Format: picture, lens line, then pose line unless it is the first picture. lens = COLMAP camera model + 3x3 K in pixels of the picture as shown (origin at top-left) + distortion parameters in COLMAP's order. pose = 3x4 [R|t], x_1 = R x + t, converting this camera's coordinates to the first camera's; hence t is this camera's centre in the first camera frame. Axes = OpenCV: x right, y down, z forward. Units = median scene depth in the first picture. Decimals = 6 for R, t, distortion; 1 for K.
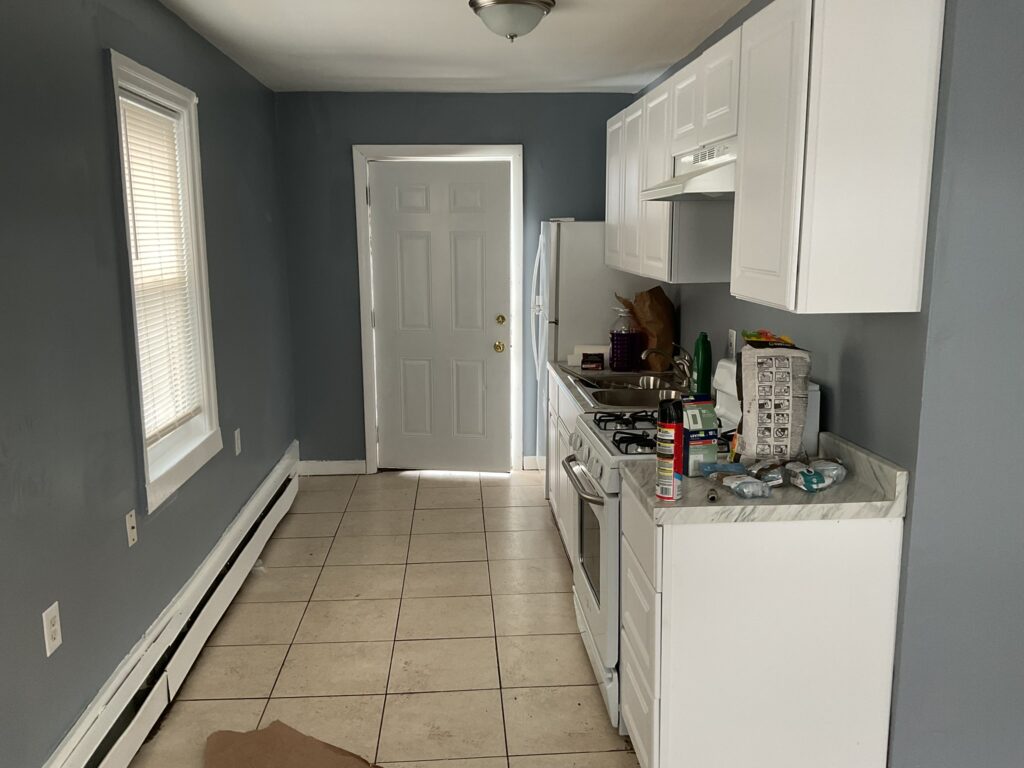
lens RADIAL K [[859.9, 0, 512.3], [0, 859.9, 384.2], [0, 0, 1]] dist [0.058106, -0.087894]
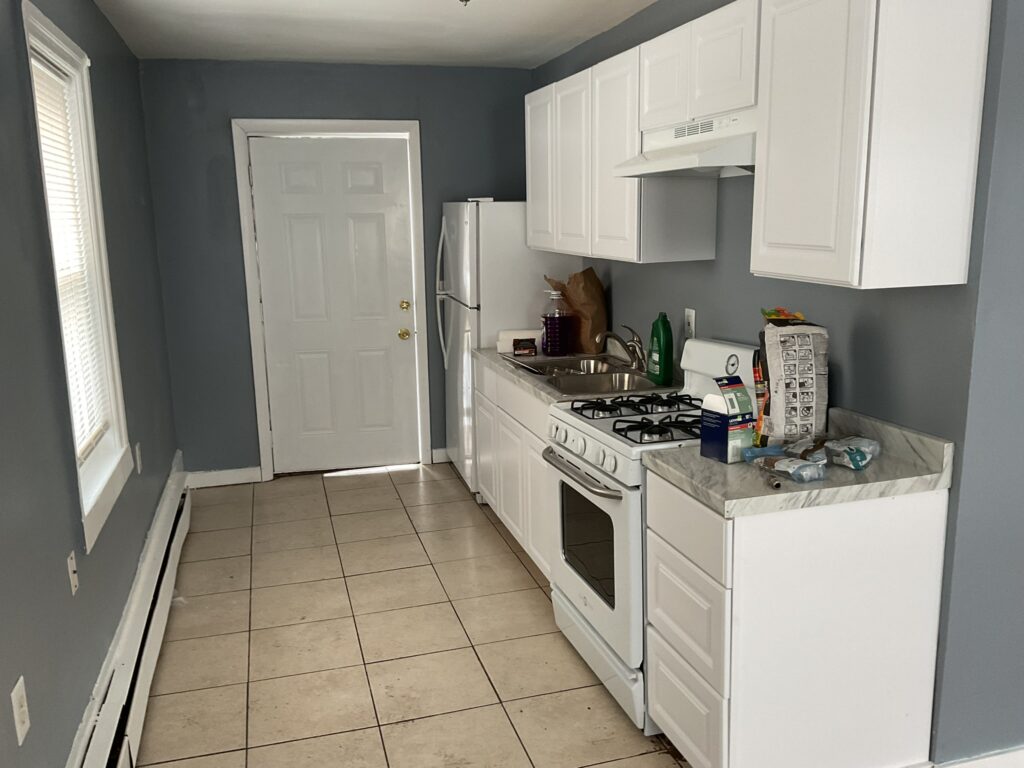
lens RADIAL K [[859.9, 0, 513.6], [0, 859.9, 383.3], [0, 0, 1]] dist [0.058106, -0.087894]
pose [[0.975893, -0.055660, 0.211031, -0.175788], [0.051945, 0.998382, 0.023110, -0.012691], [-0.211976, -0.011591, 0.977206, 0.087535]]
